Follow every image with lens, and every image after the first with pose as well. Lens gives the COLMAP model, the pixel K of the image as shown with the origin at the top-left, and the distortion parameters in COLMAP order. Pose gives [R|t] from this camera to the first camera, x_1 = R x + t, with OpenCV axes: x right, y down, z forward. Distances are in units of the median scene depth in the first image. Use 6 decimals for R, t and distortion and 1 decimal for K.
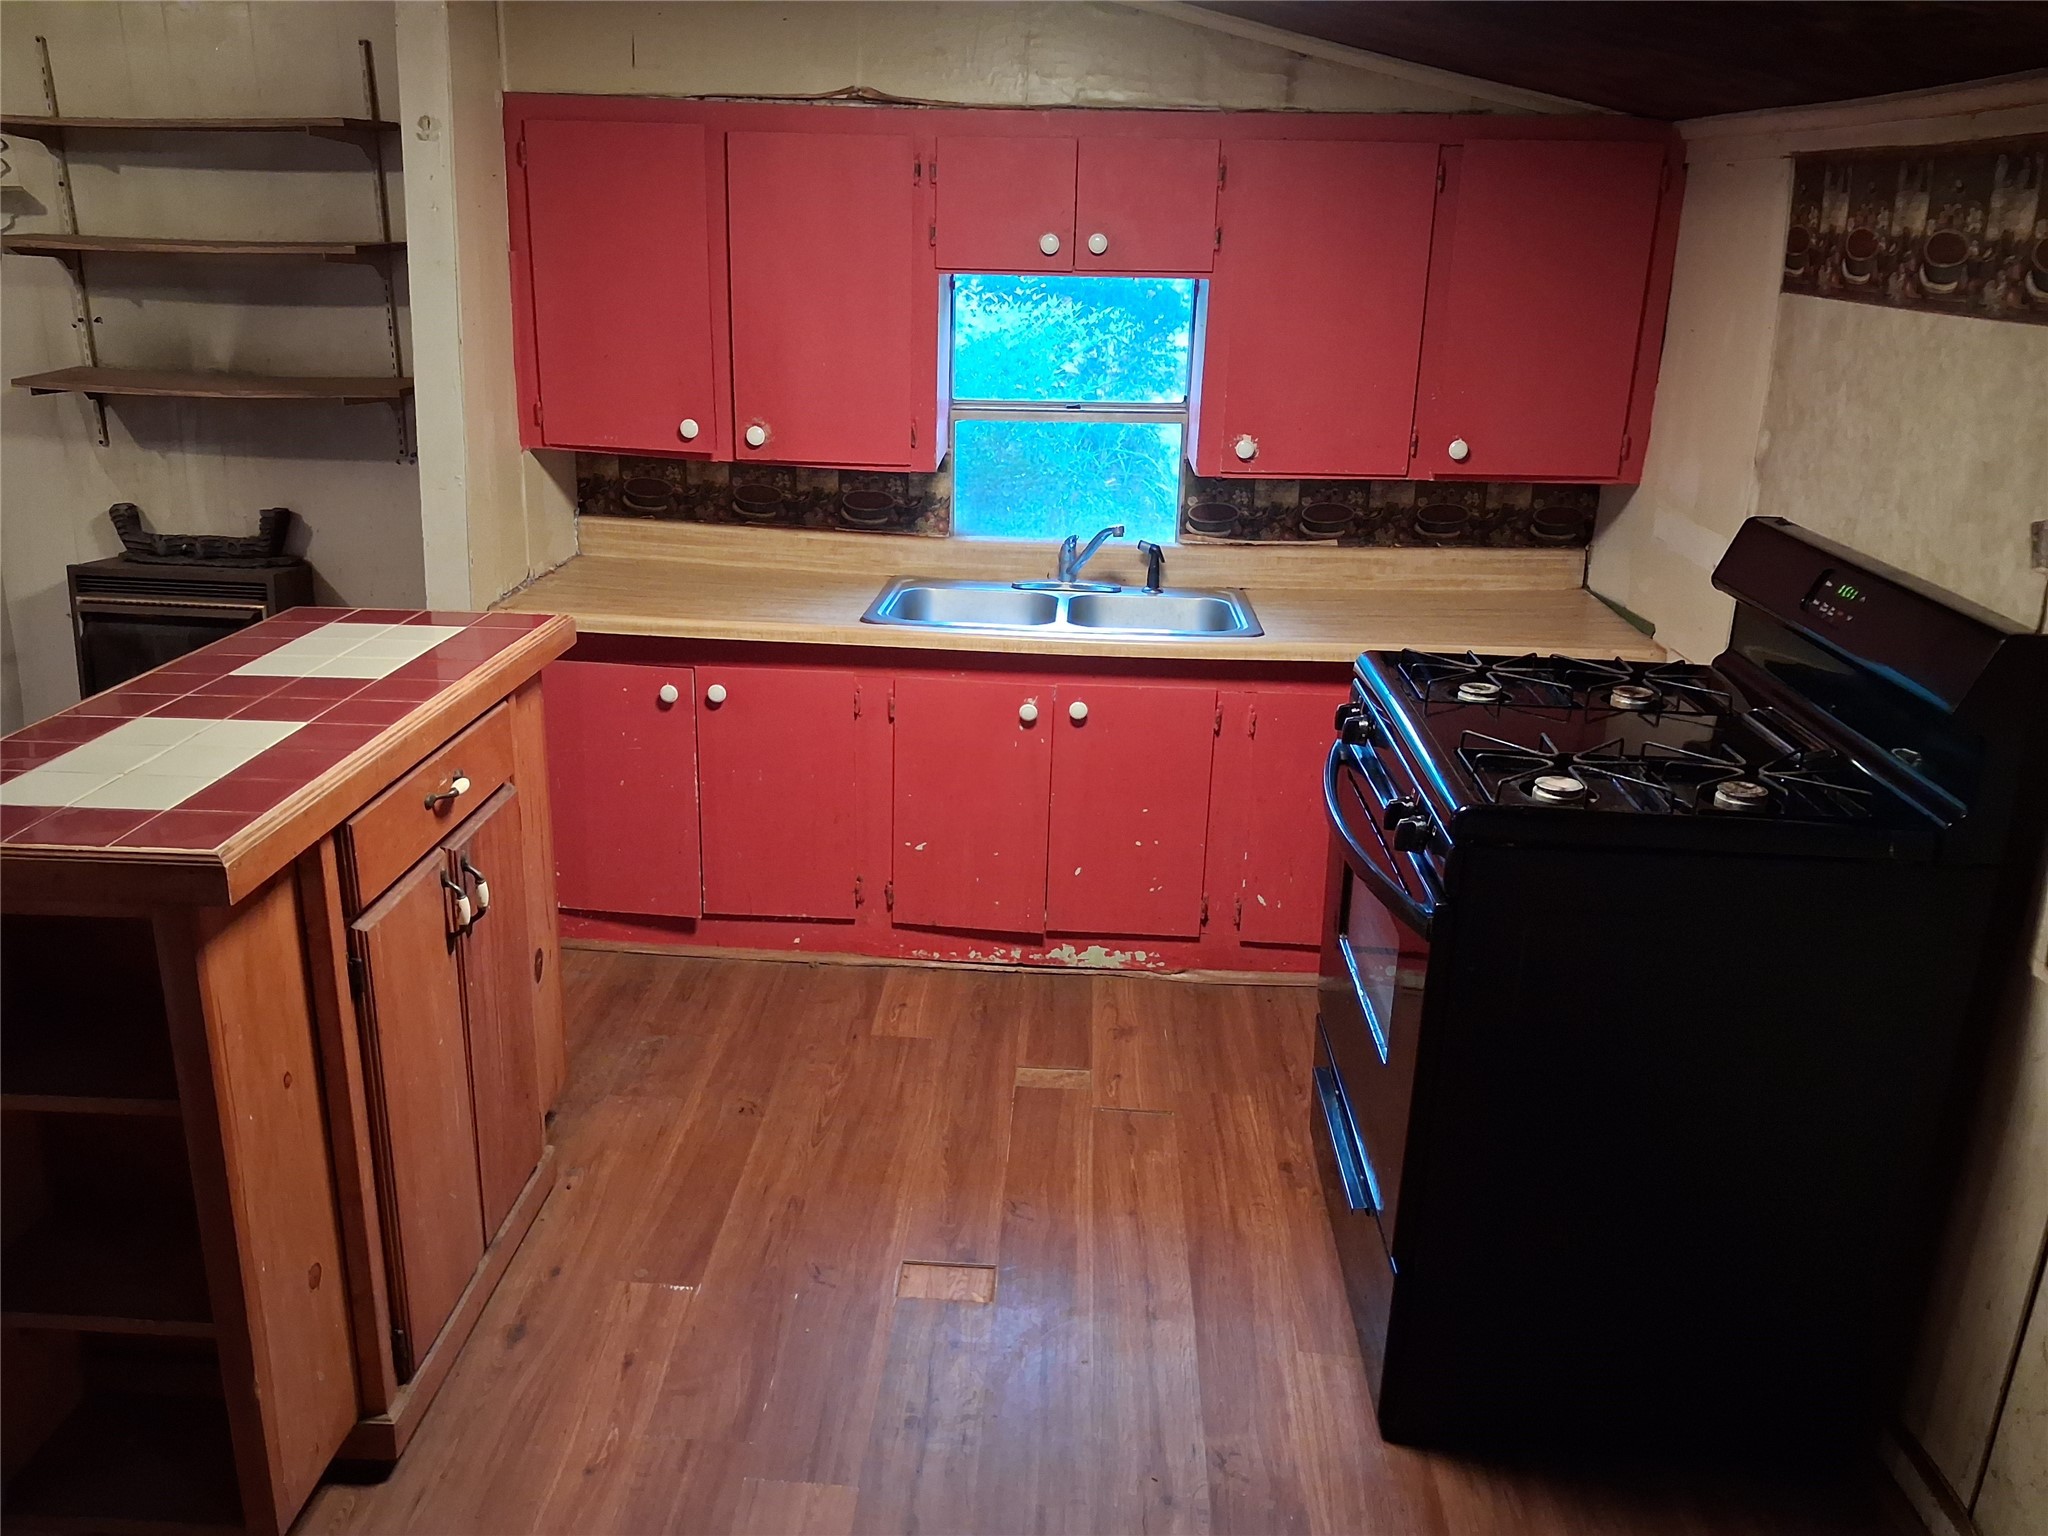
lens RADIAL K [[1579.6, 0, 1022.8], [0, 1579.6, 745.0], [0, 0, 1]] dist [0.149992, -0.199557]
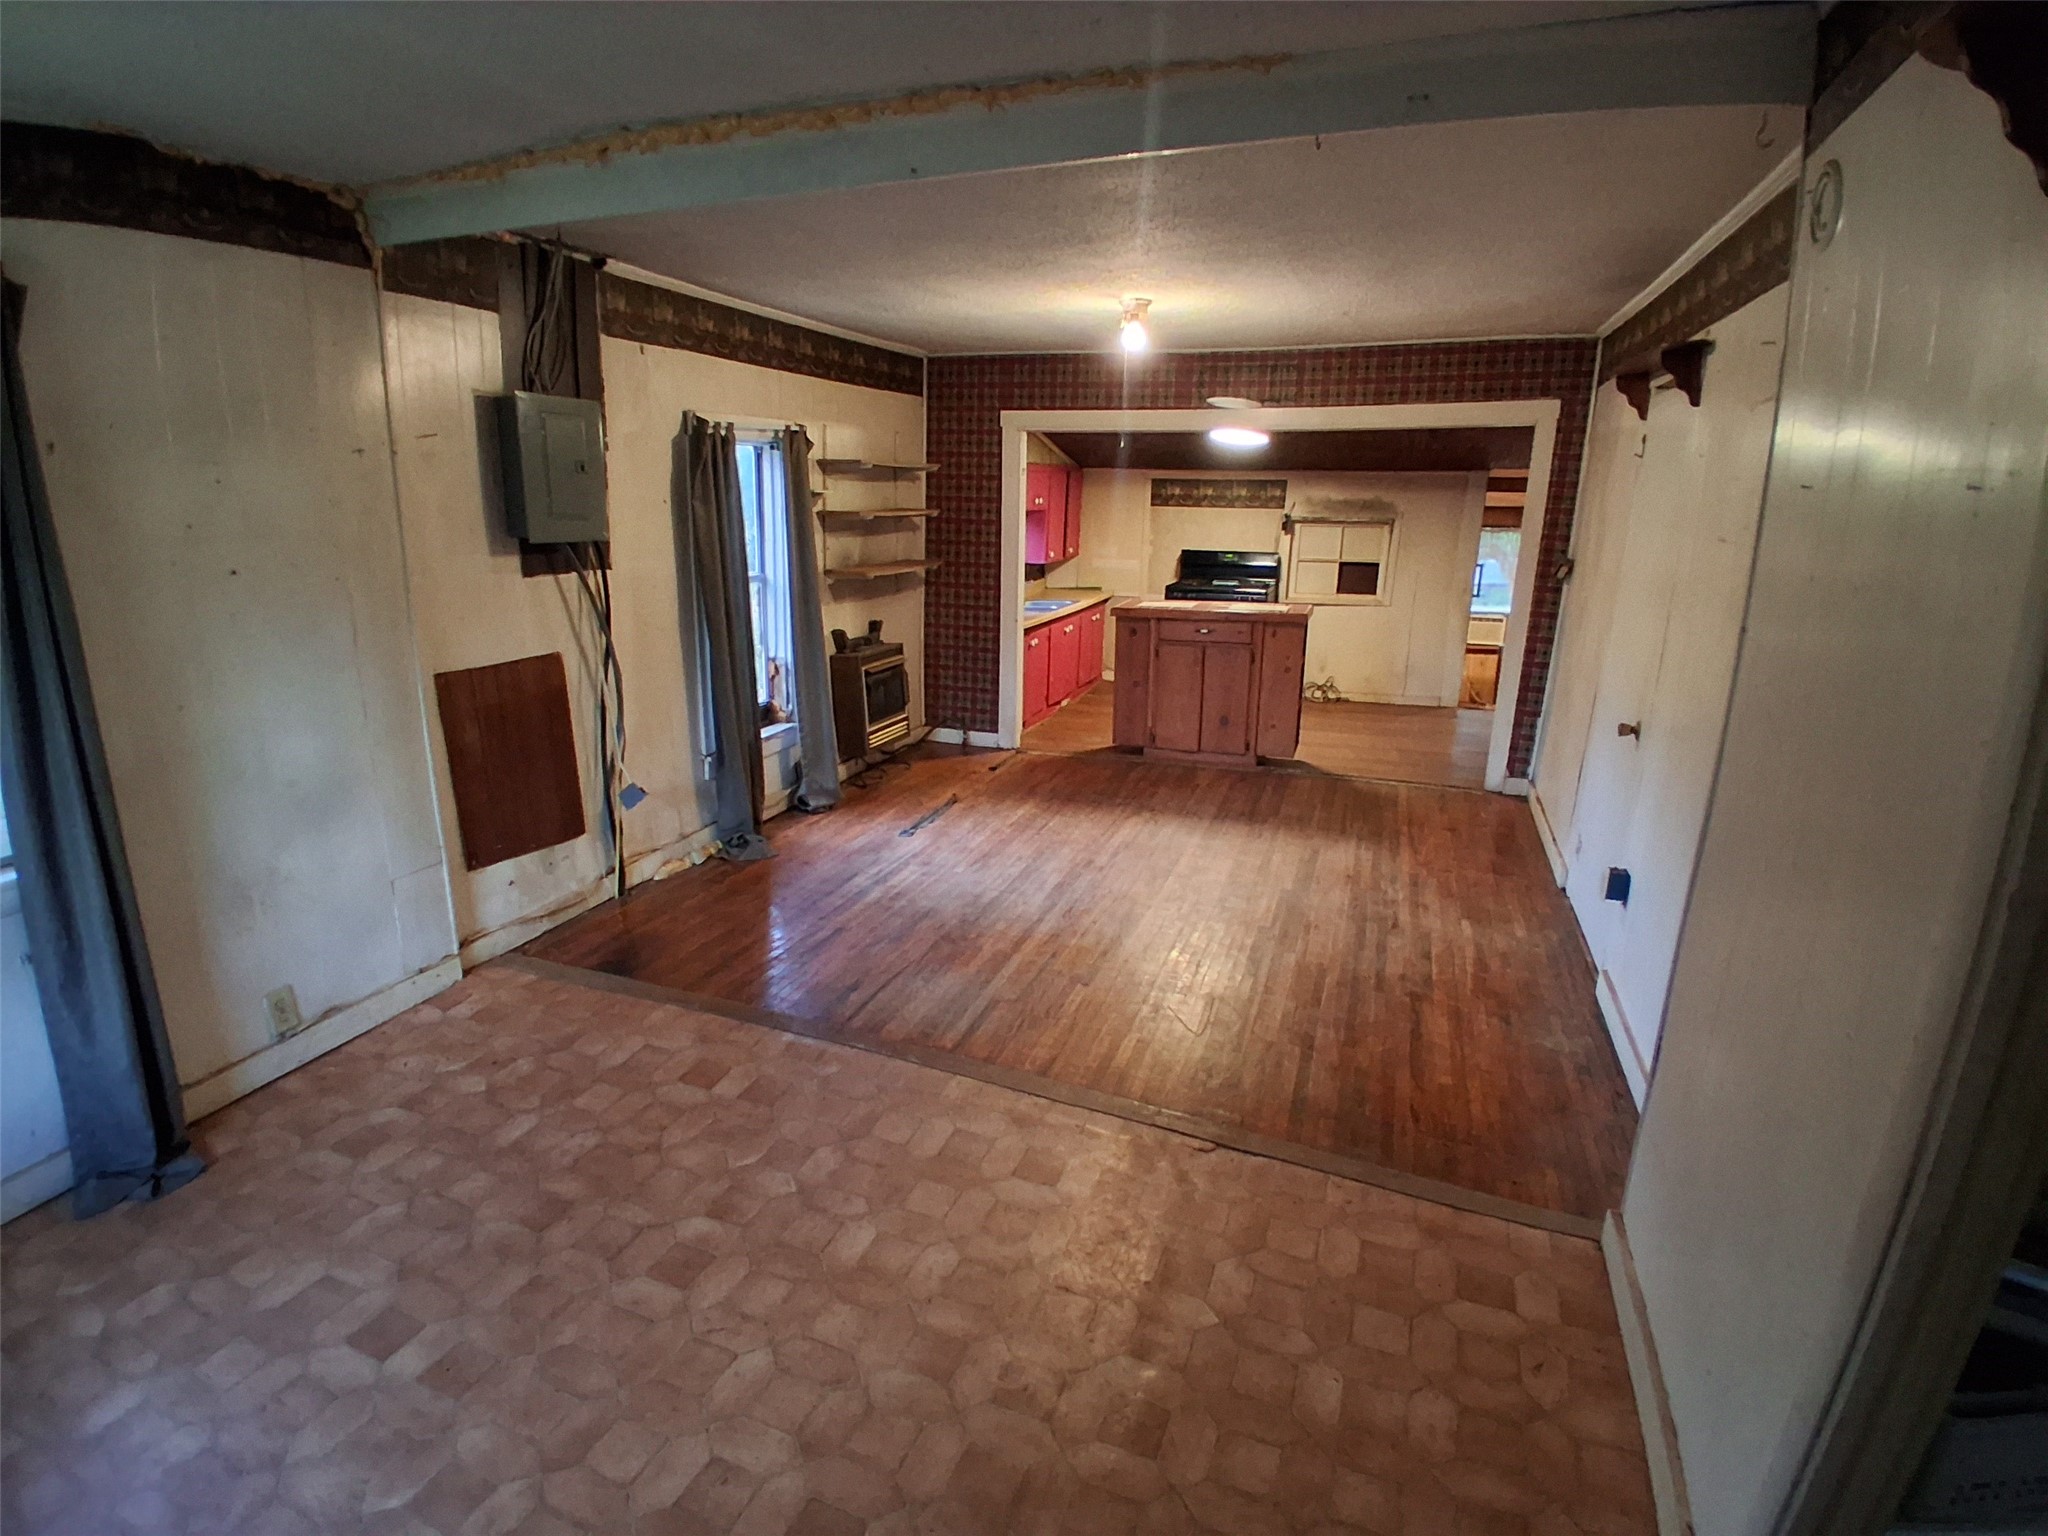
lens RADIAL K [[995.2, 0, 1032.6], [0, 995.2, 782.1], [0, 0, 1]] dist [0.000152, -0.000068]
pose [[0.296526, -0.289533, 0.910079, -2.083997], [0.293042, 0.934552, 0.201839, -0.171757], [-0.908955, 0.206841, 0.361964, 0.335999]]
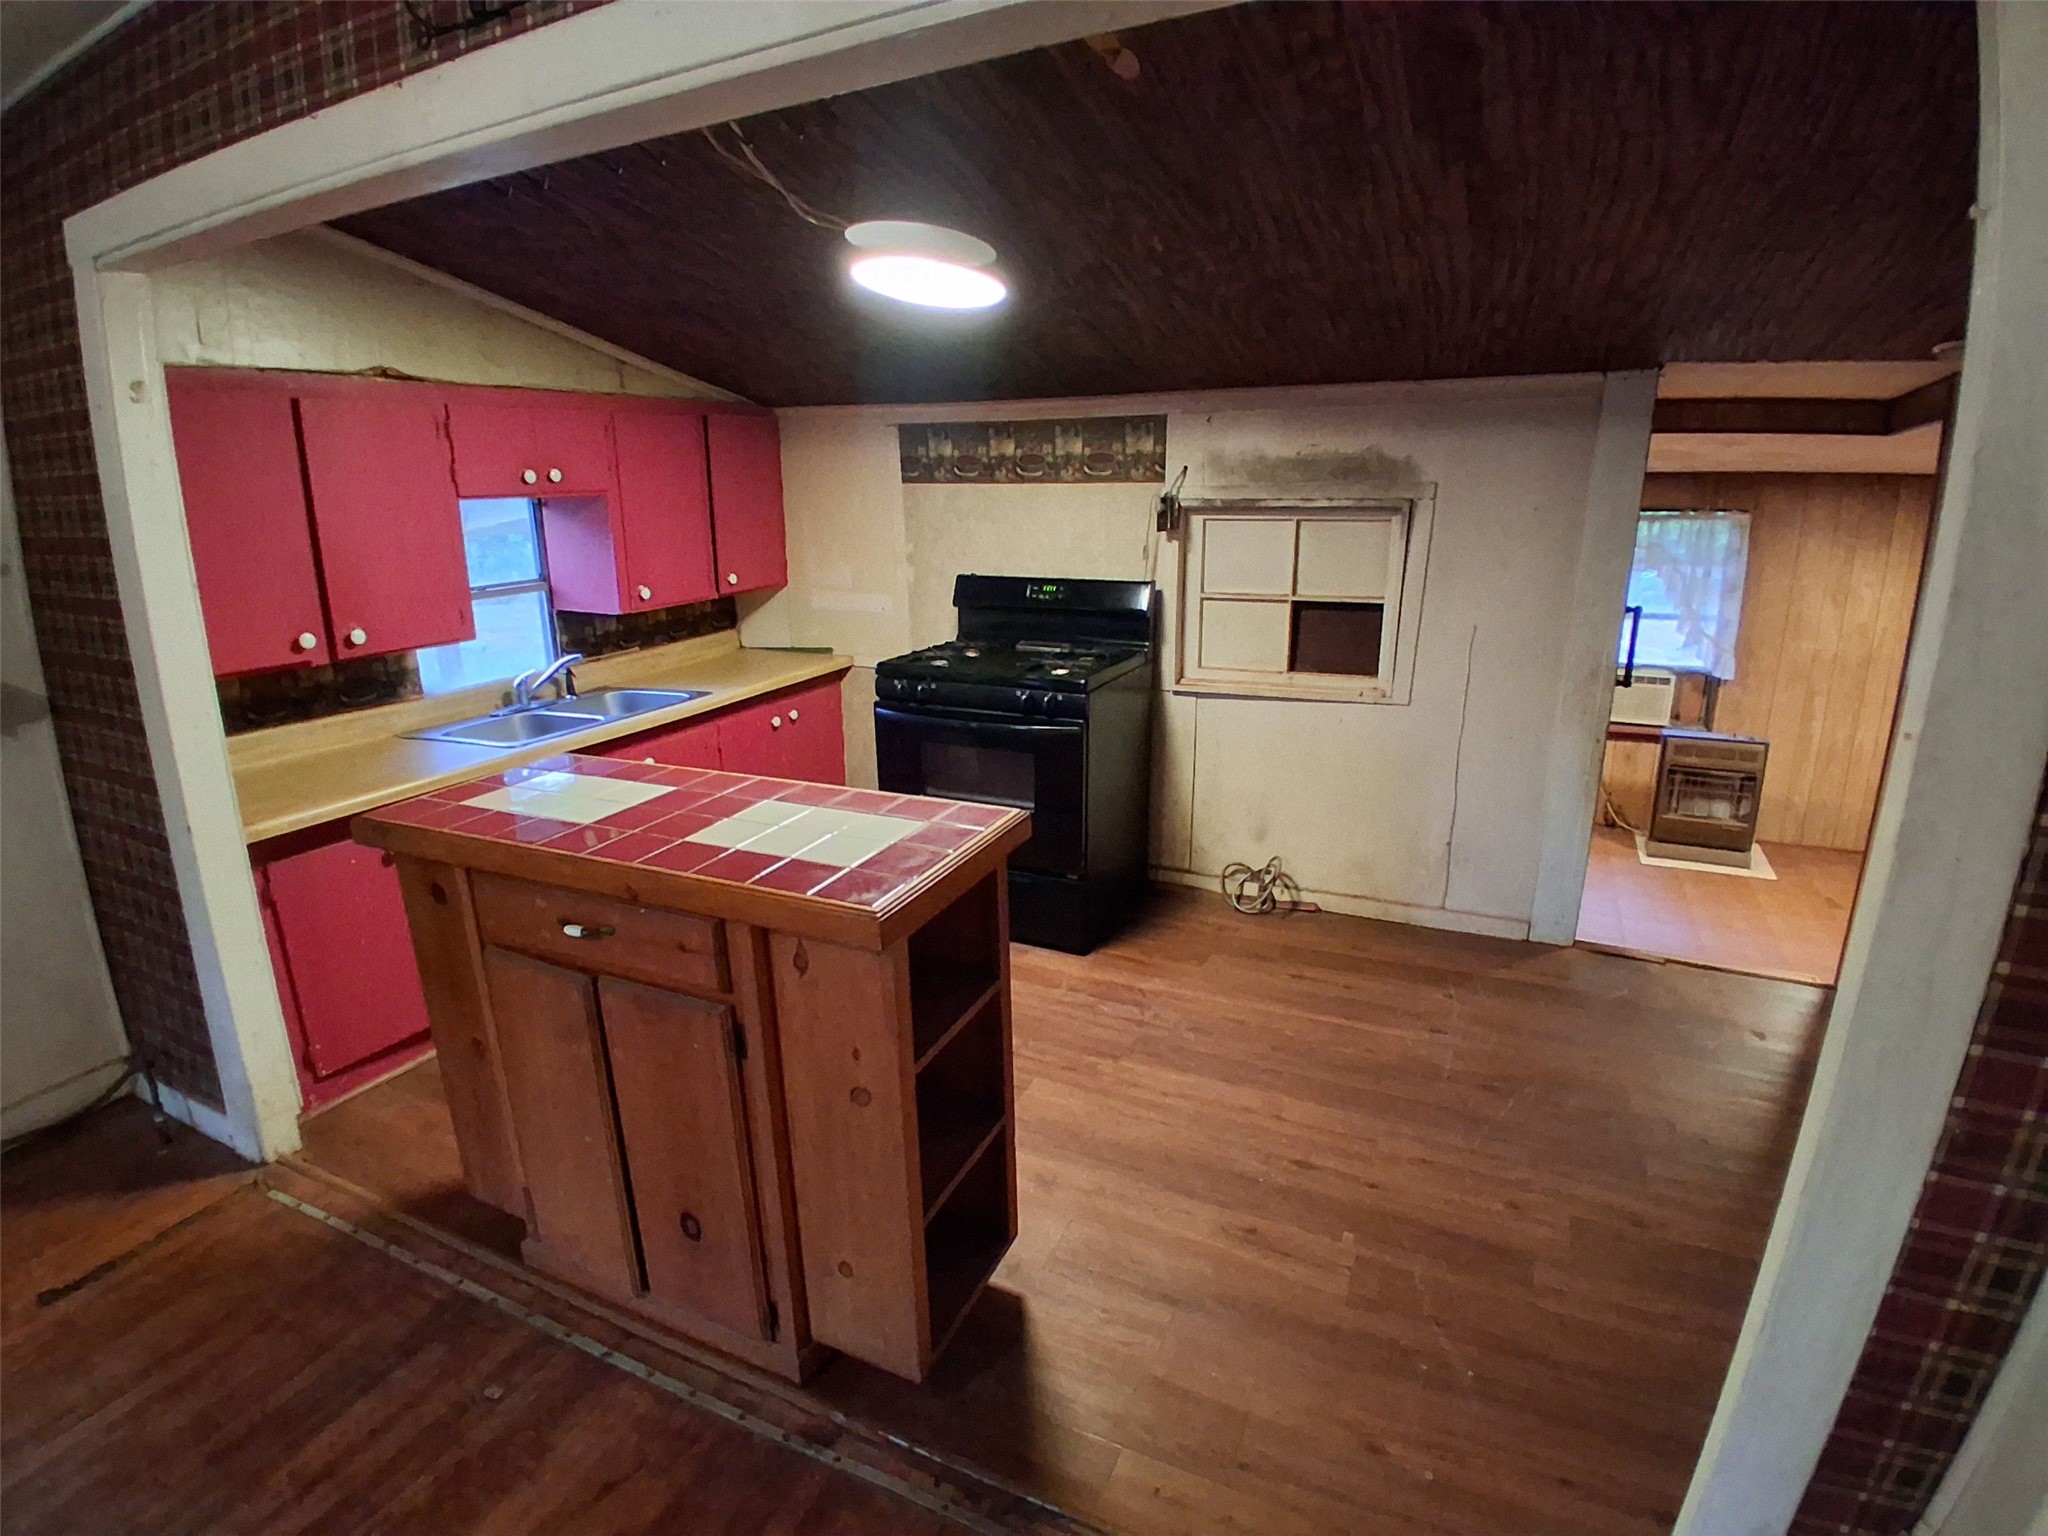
lens RADIAL K [[1019.5, 0, 1024.0], [0, 1019.5, 768.0], [0, 0, 1]] dist [0.000773, -0.000665]
pose [[0.402580, -0.288024, 0.868891, -0.675971], [0.308252, 0.936426, 0.167590, -0.072044], [-0.861922, 0.200369, 0.465770, 0.206508]]
